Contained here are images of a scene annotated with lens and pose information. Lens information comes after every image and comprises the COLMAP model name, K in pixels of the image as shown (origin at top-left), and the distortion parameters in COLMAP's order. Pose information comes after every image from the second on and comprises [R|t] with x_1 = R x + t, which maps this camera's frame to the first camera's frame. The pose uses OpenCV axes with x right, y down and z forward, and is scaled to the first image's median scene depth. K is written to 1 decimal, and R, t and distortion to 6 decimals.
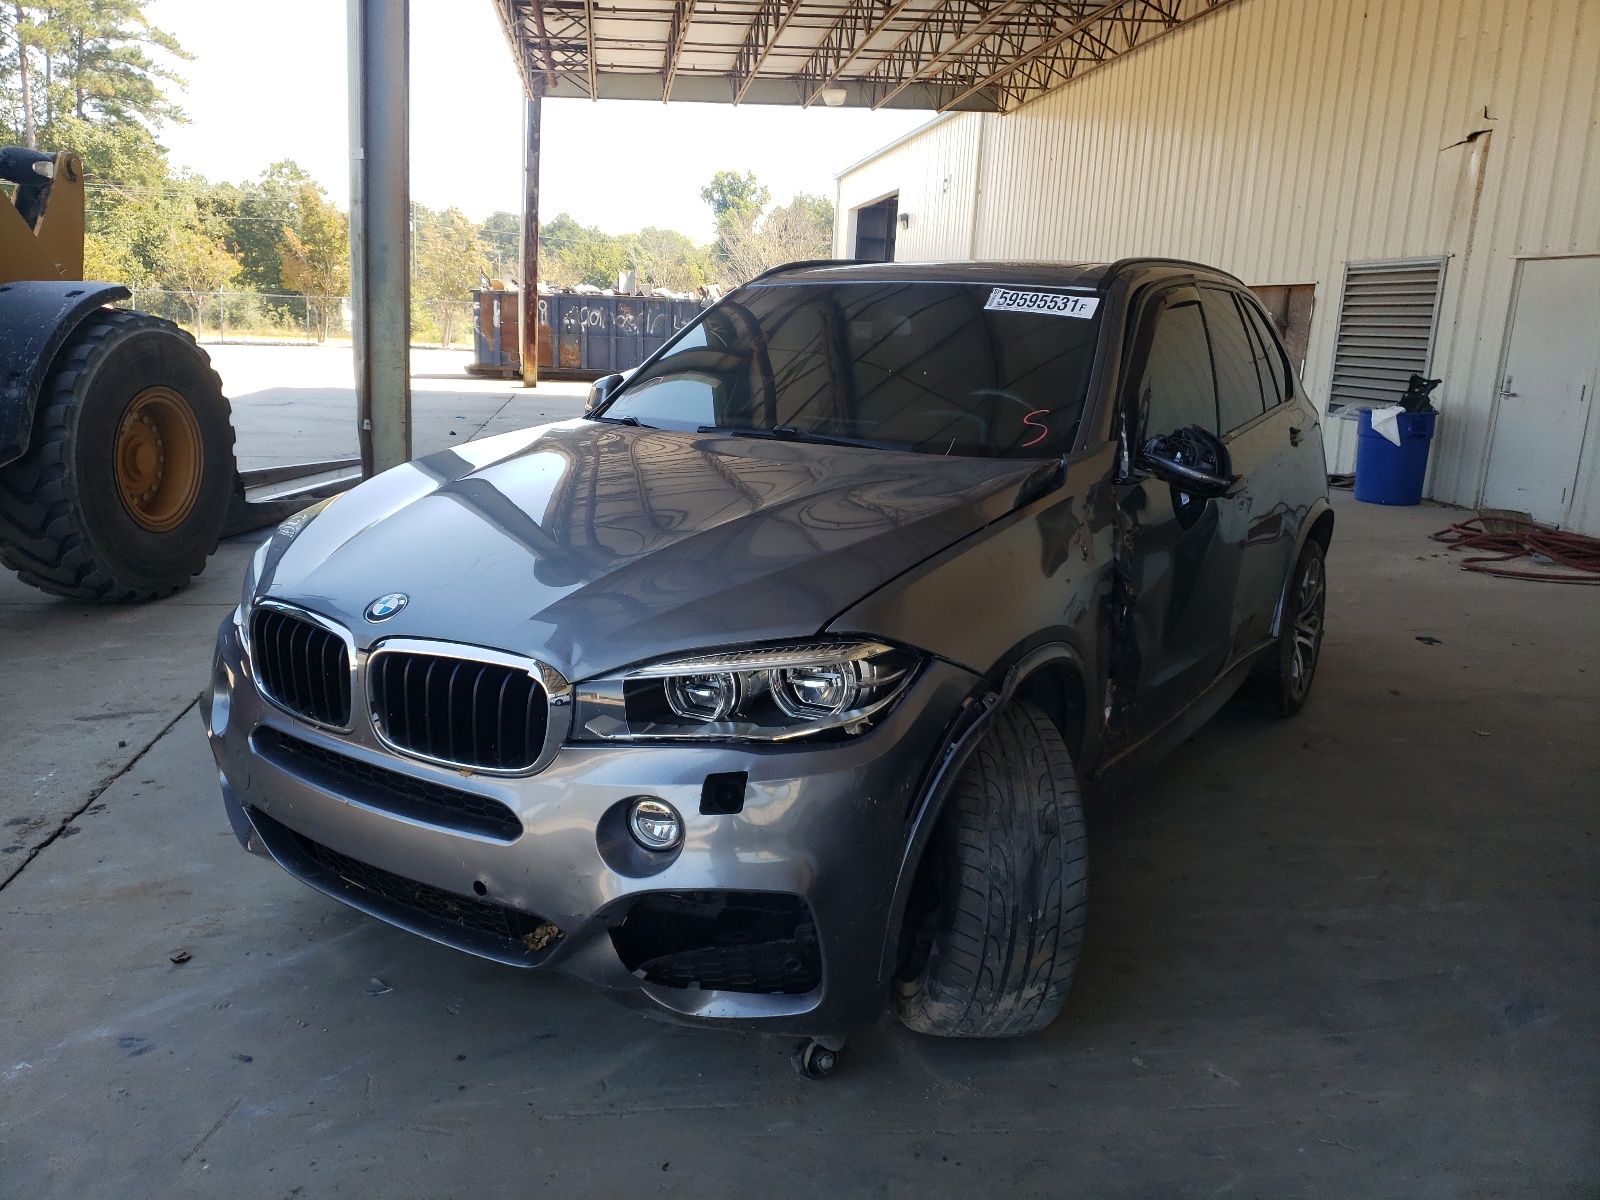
lens RADIAL K [[1218.2, 0, 787.8], [0, 1218.2, 592.3], [0, 0, 1]] dist [0.013903, 0.003913]
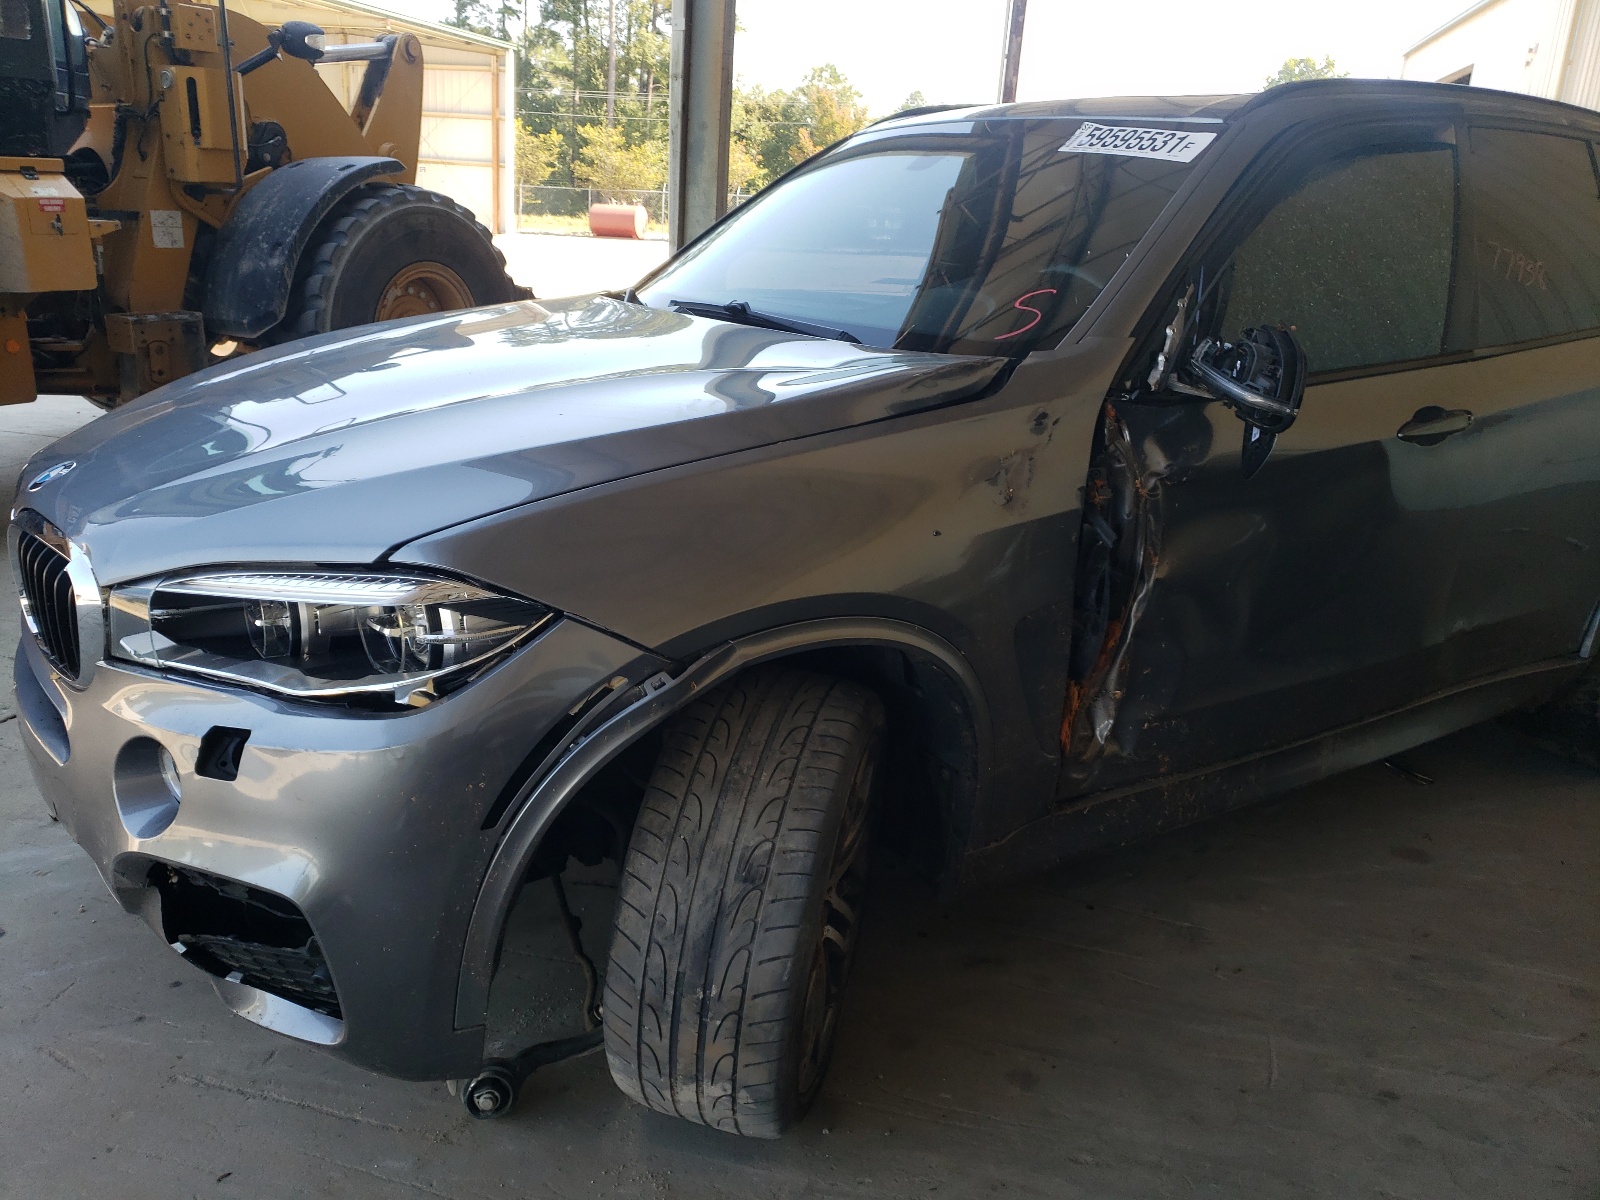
lens RADIAL K [[1218.2, 0, 800.6], [0, 1218.2, 615.0], [0, 0, 1]] dist [0.013903, 0.003913]
pose [[0.917292, 0.129878, -0.376440, 0.218744], [-0.096289, 0.989607, 0.106801, -0.015063], [0.386399, -0.061720, 0.920264, 0.168482]]
